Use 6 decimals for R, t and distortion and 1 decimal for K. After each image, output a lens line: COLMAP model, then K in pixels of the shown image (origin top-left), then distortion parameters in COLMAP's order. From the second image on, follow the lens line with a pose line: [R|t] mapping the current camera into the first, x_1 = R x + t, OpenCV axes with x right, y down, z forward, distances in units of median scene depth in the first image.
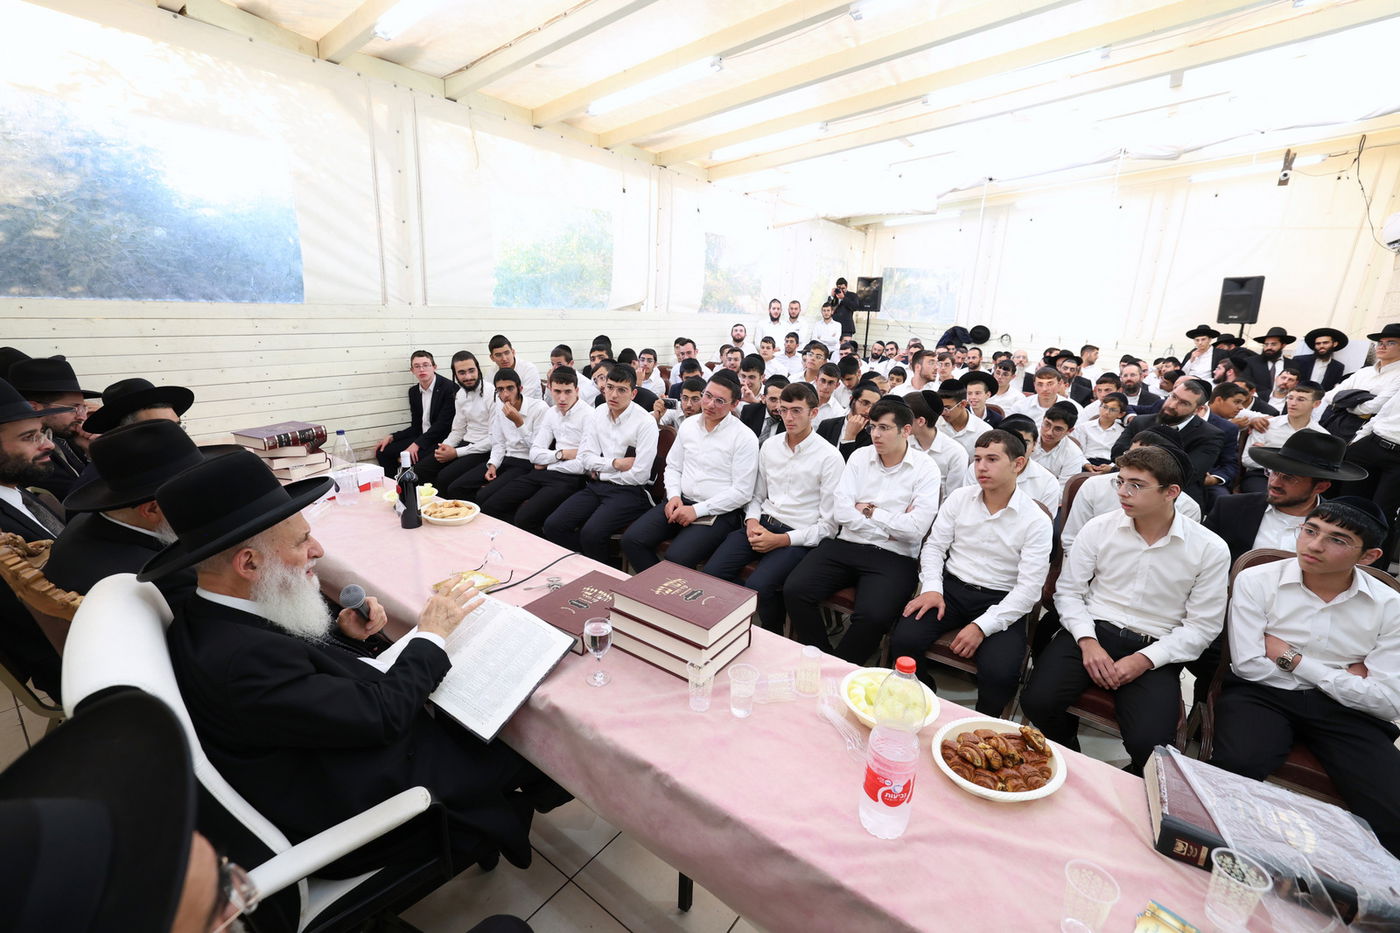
lens RADIAL K [[614.2, 0, 700.0], [0, 614.2, 466.5], [0, 0, 1]] dist [-0.048210, 0.020378]
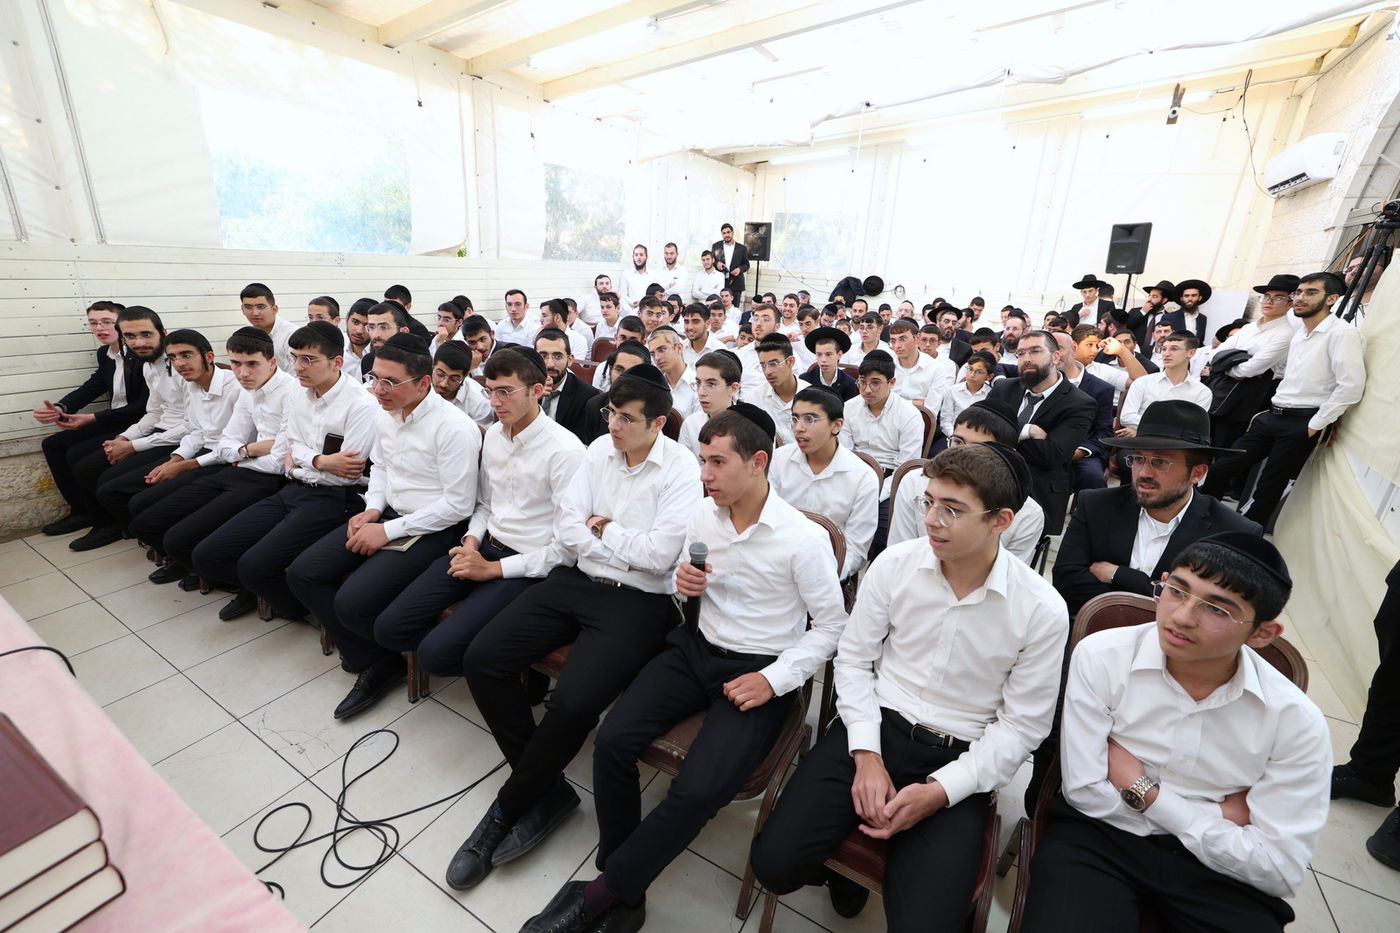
lens RADIAL K [[614.2, 0, 700.0], [0, 614.2, 466.5], [0, 0, 1]] dist [-0.048210, 0.020378]
pose [[0.993404, -0.031342, 0.110302, 0.283660], [0.023547, 0.997178, 0.071279, -0.044377], [-0.112225, -0.068211, 0.991339, 0.273130]]
